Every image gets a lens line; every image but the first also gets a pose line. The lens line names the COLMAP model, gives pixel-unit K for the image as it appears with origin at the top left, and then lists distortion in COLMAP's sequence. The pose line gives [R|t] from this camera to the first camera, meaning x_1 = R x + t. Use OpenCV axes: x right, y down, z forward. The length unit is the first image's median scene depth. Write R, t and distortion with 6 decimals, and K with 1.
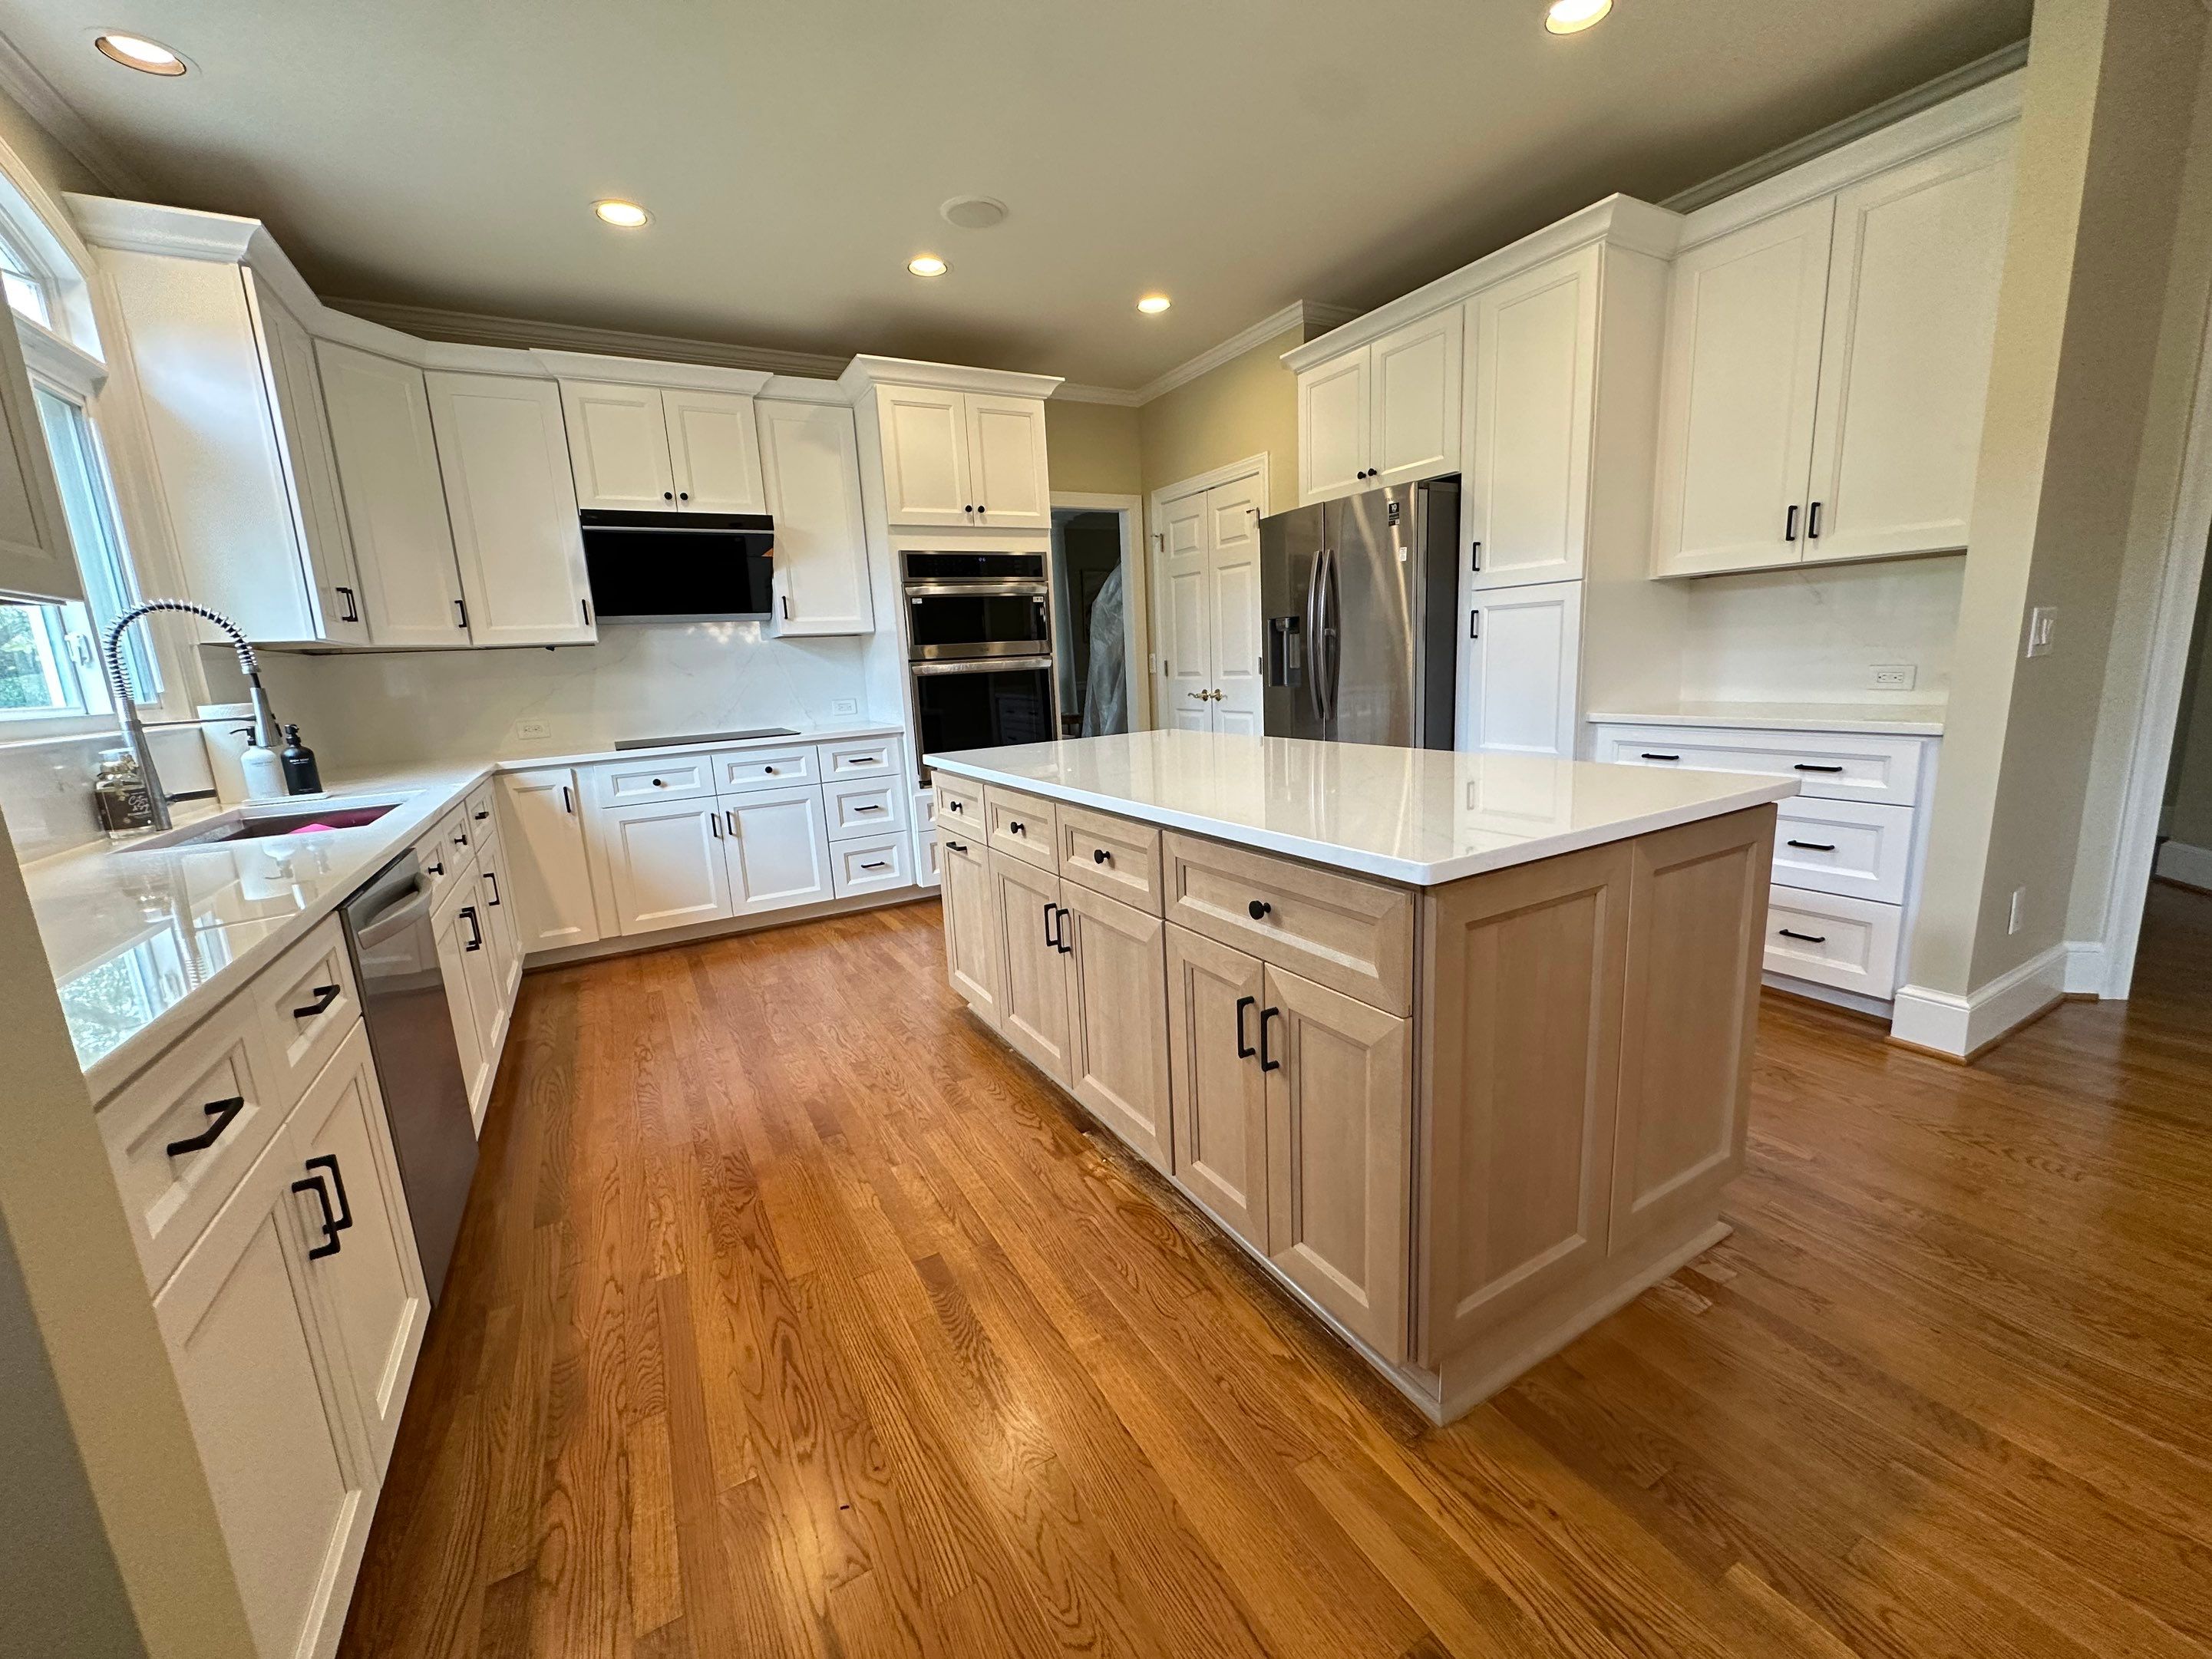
lens RADIAL K [[876.7, 0, 1105.1], [0, 876.7, 824.6], [0, 0, 1]] dist [-0.000363, -0.000272]
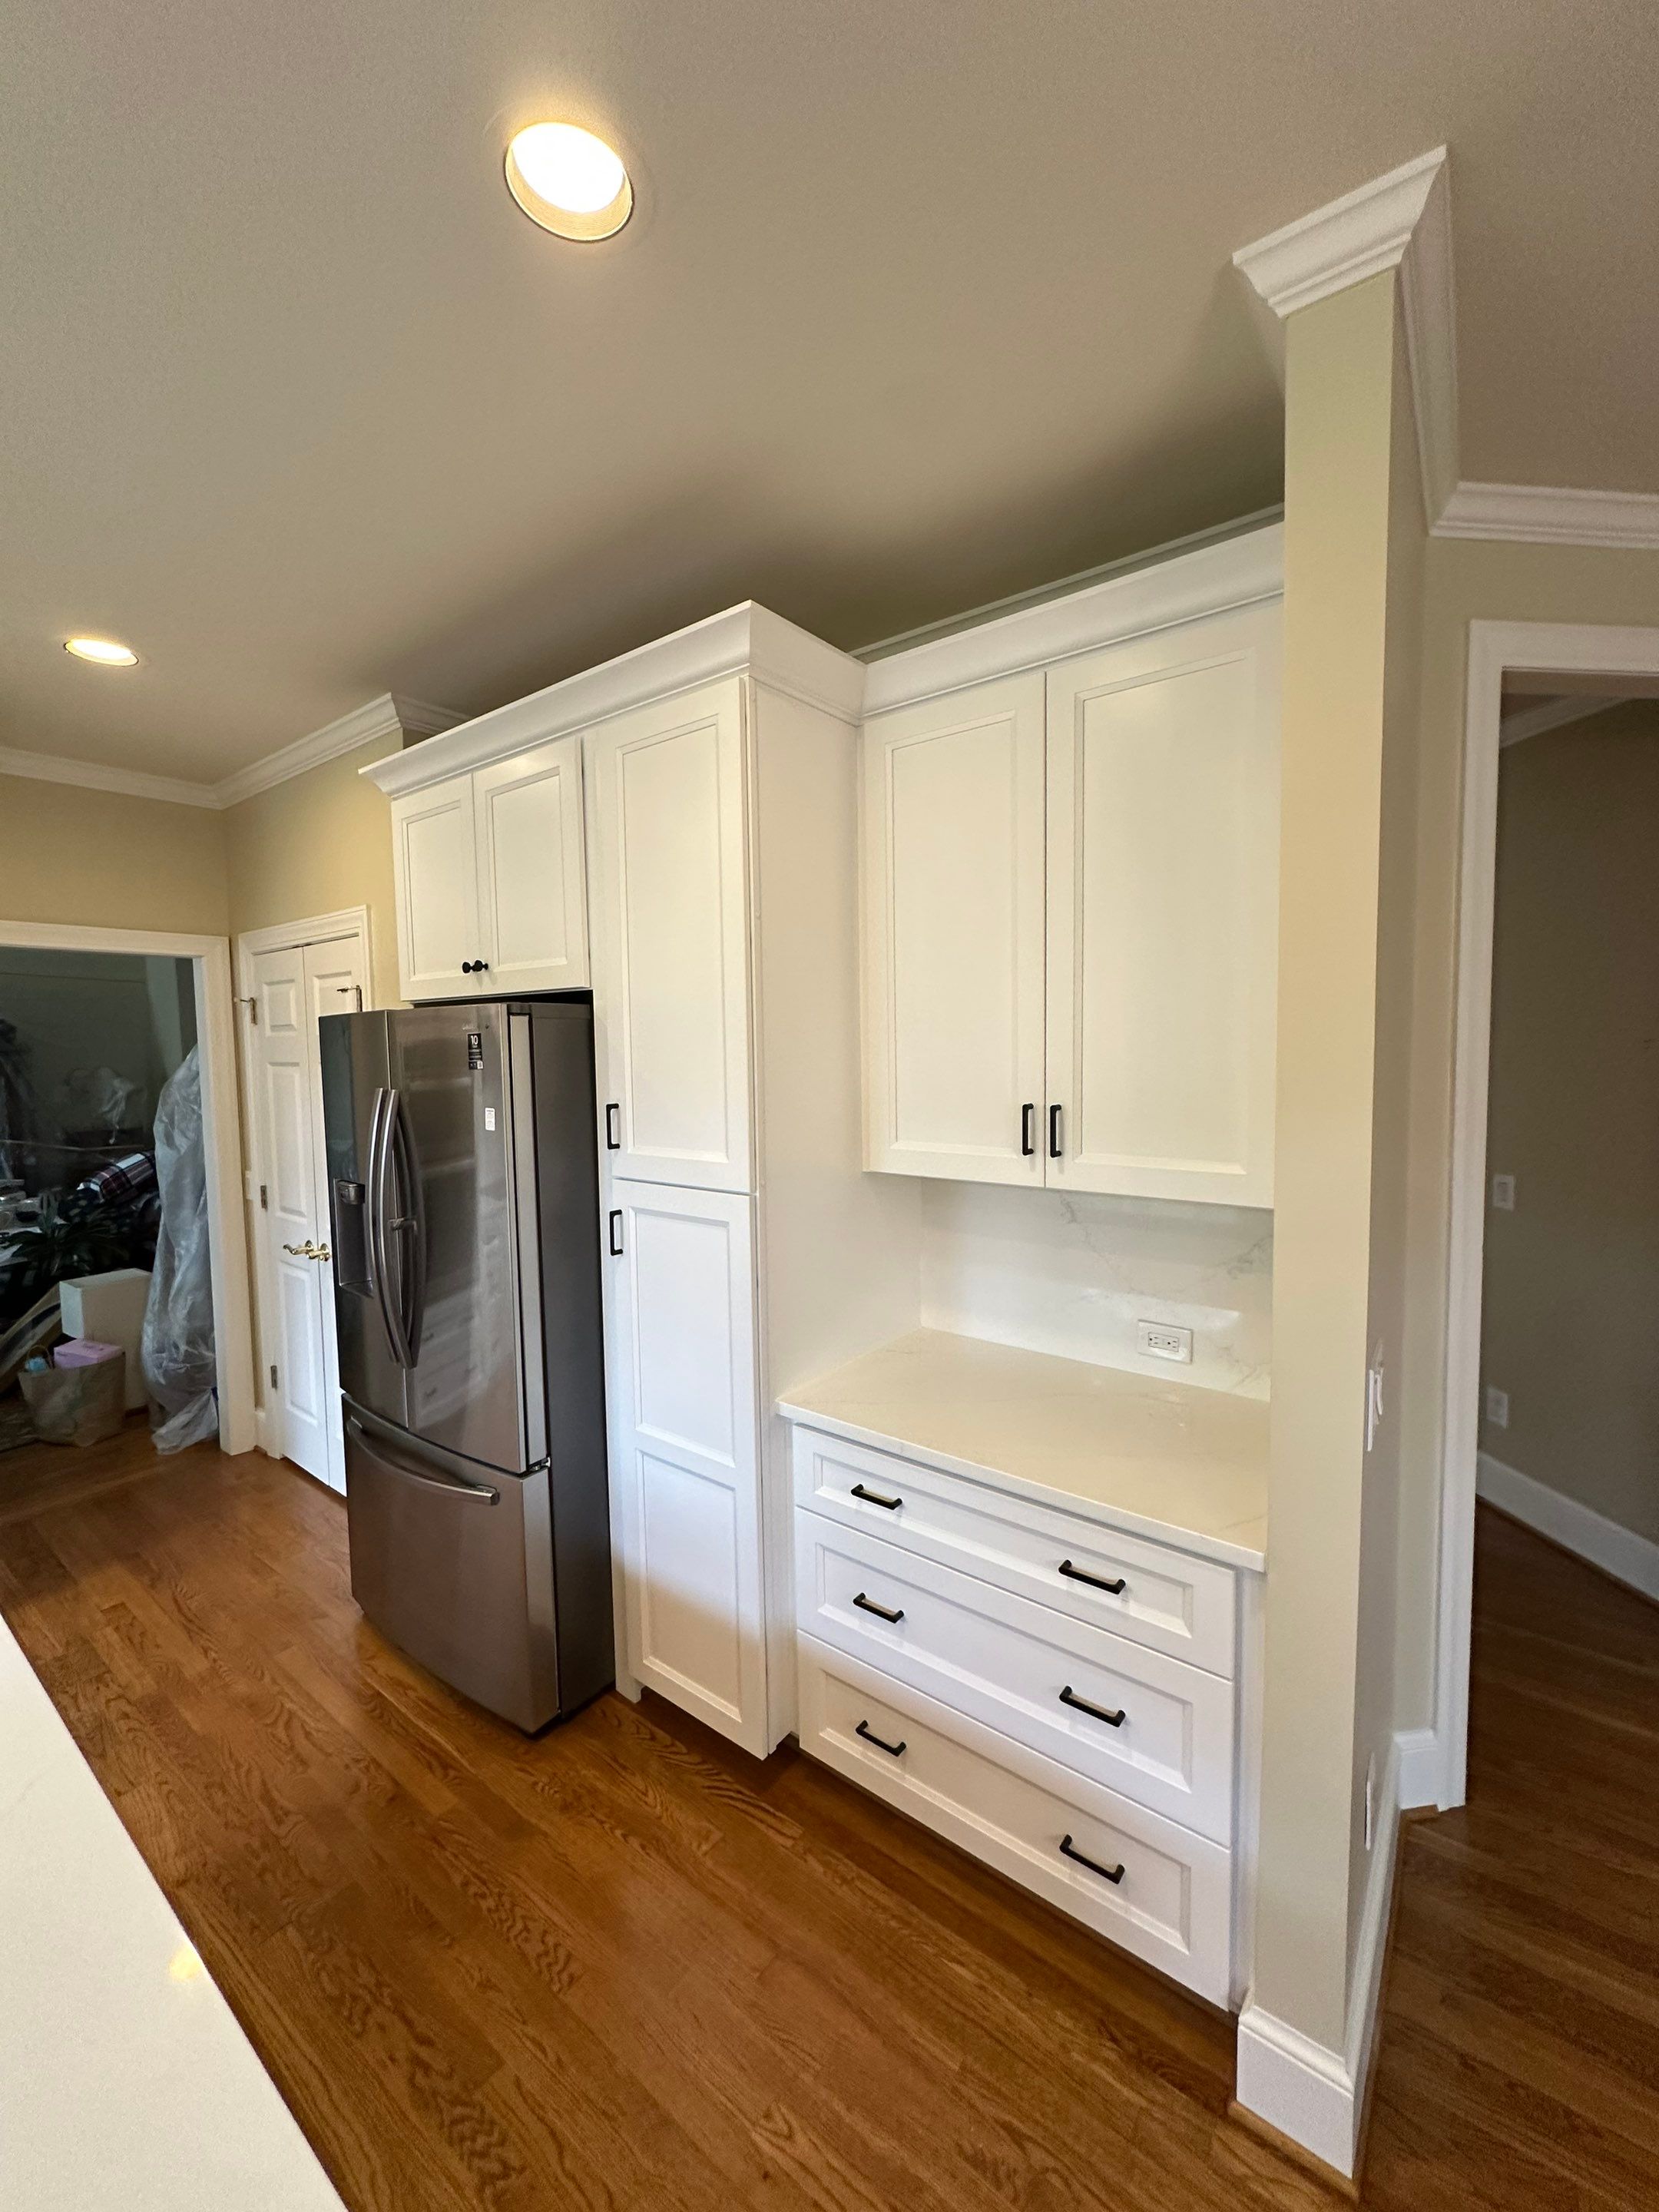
lens RADIAL K [[876.8, 0, 828.3], [0, 876.8, 1103.3], [0, 0, 1]] dist [-0.000363, -0.000272]
pose [[0.919927, 0.009416, 0.391978, 0.422912], [0.043030, 0.991248, -0.124800, -0.313828], [-0.389722, 0.131674, 0.911471, 0.497649]]
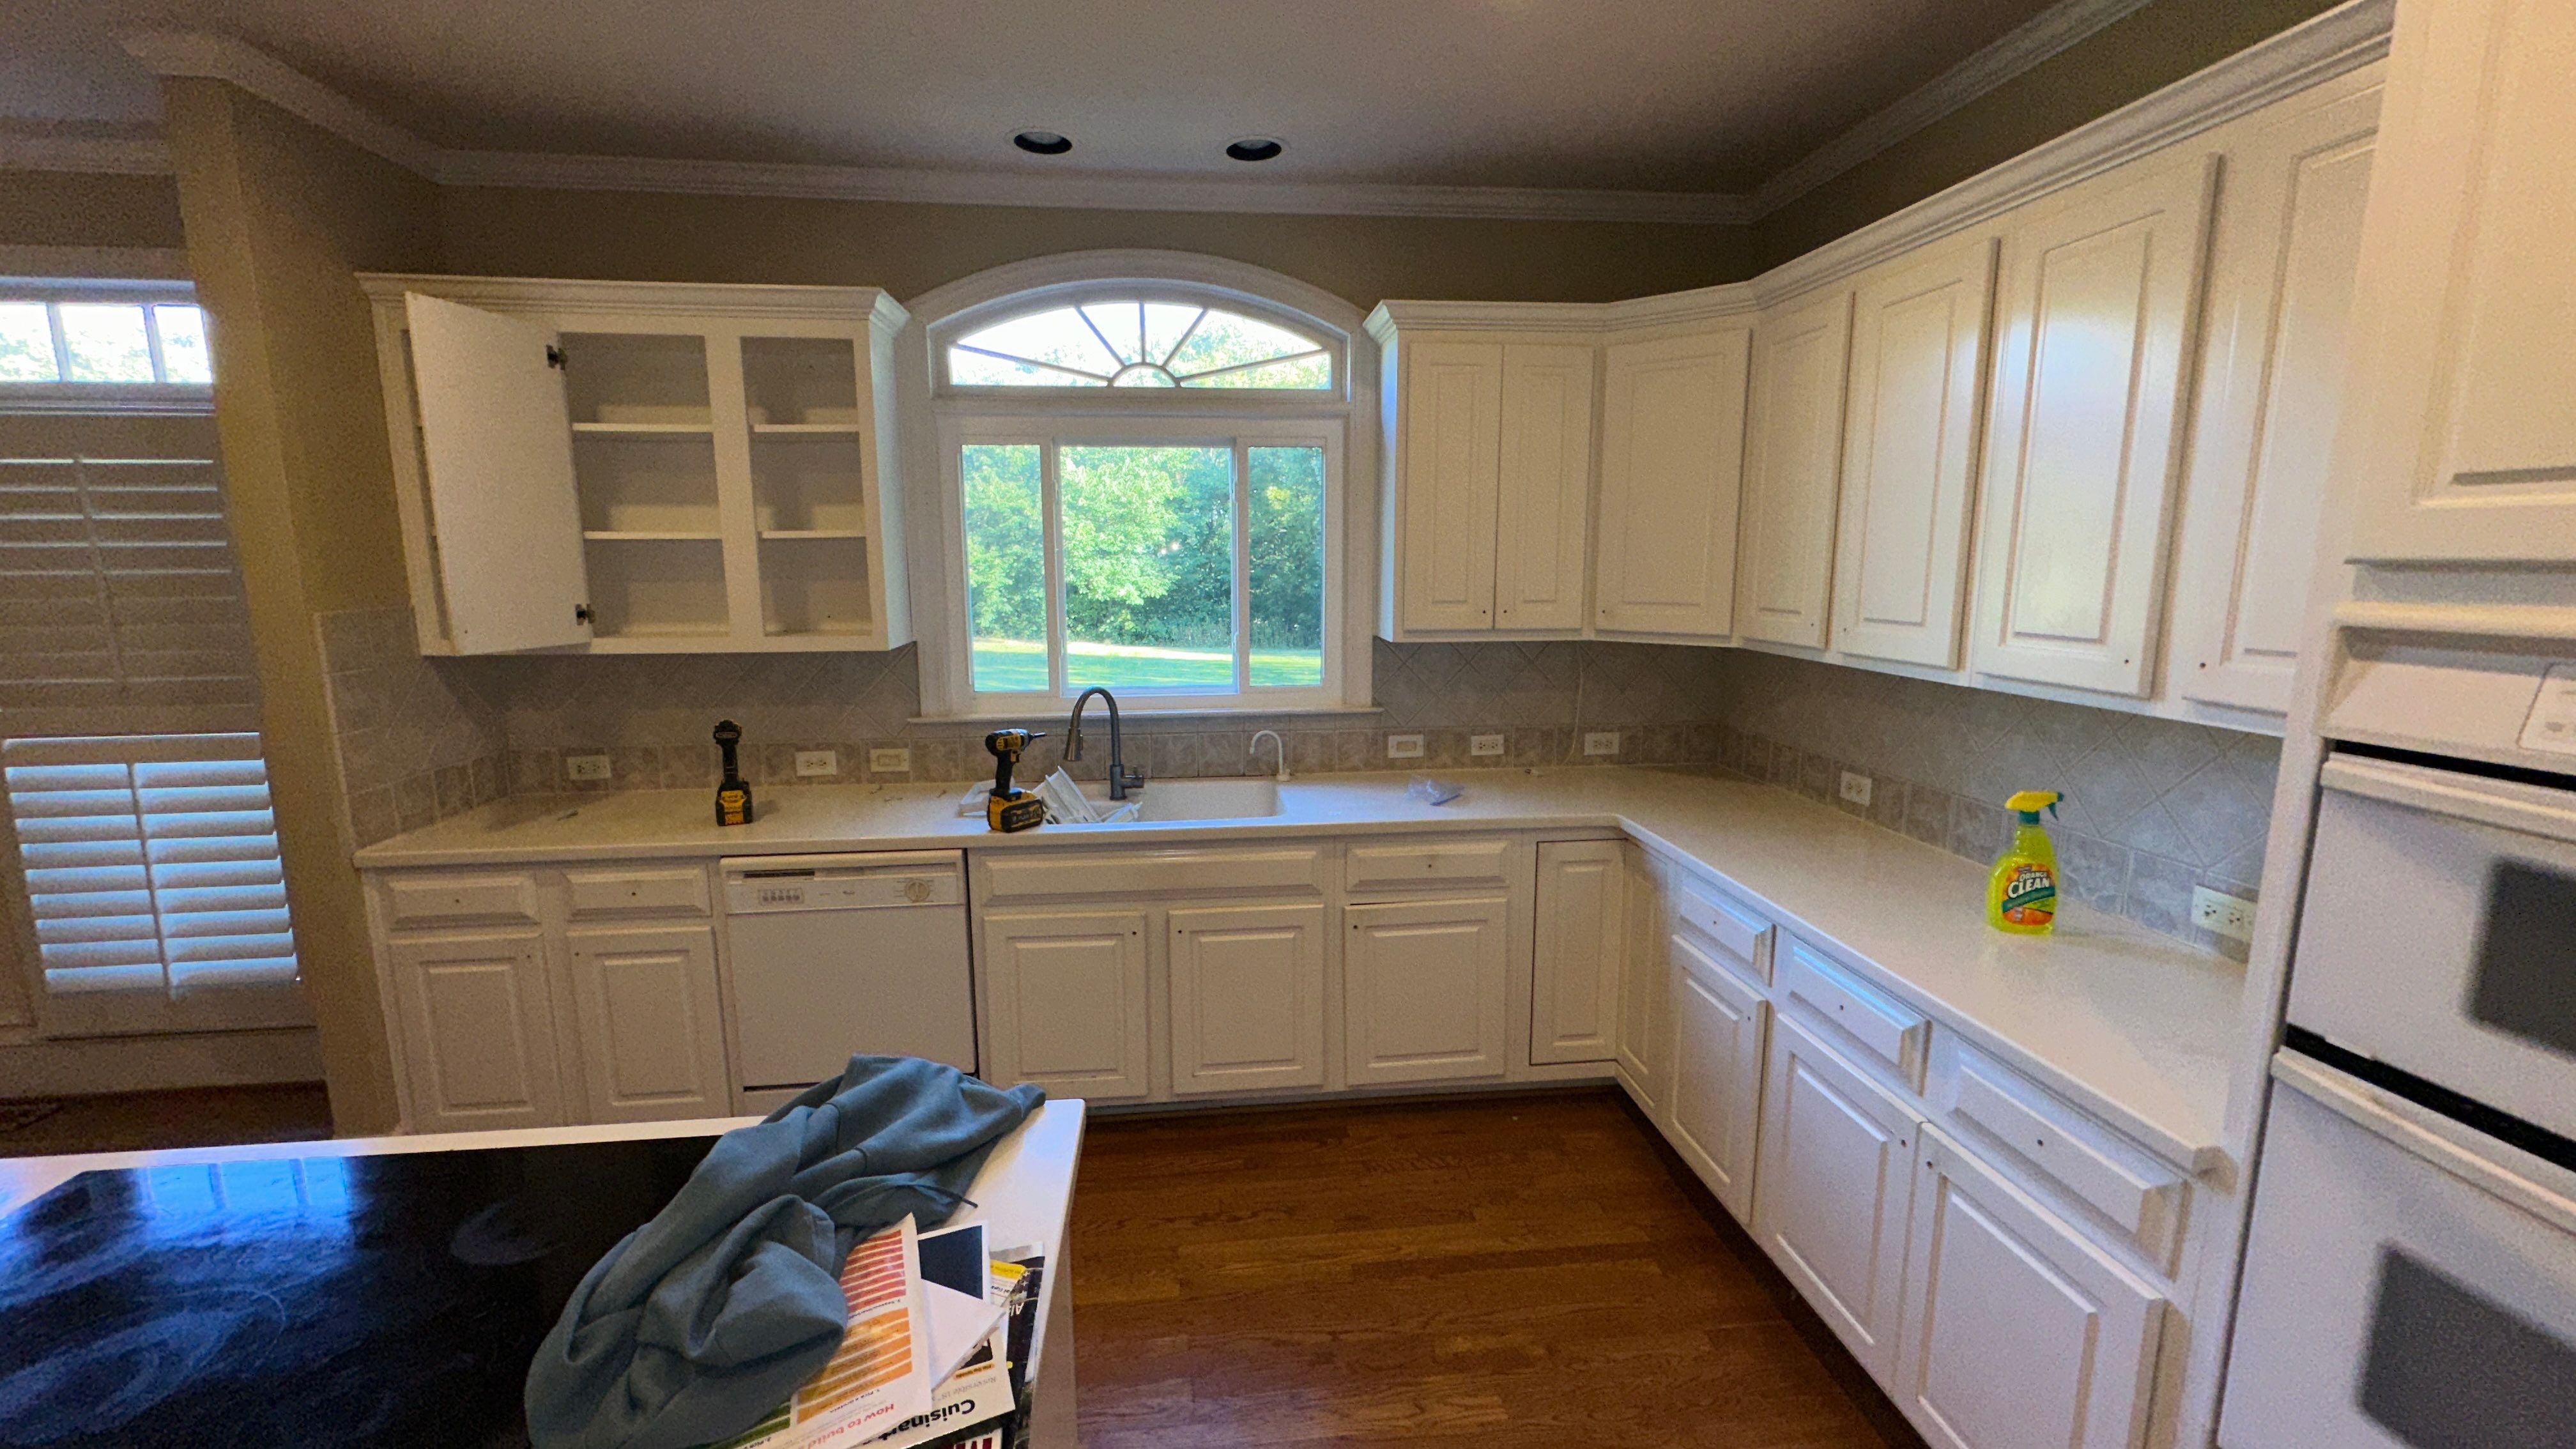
lens RADIAL K [[1022.9, 0, 1291.0], [0, 1022.9, 723.7], [0, 0, 1]] dist [-0.001104, -0.000246]
pose [[-0.391063, 0.202496, -0.897811, 0.186216], [-0.150698, 0.948243, 0.279510, -0.451041], [0.907943, 0.244604, -0.340307, 1.377986]]
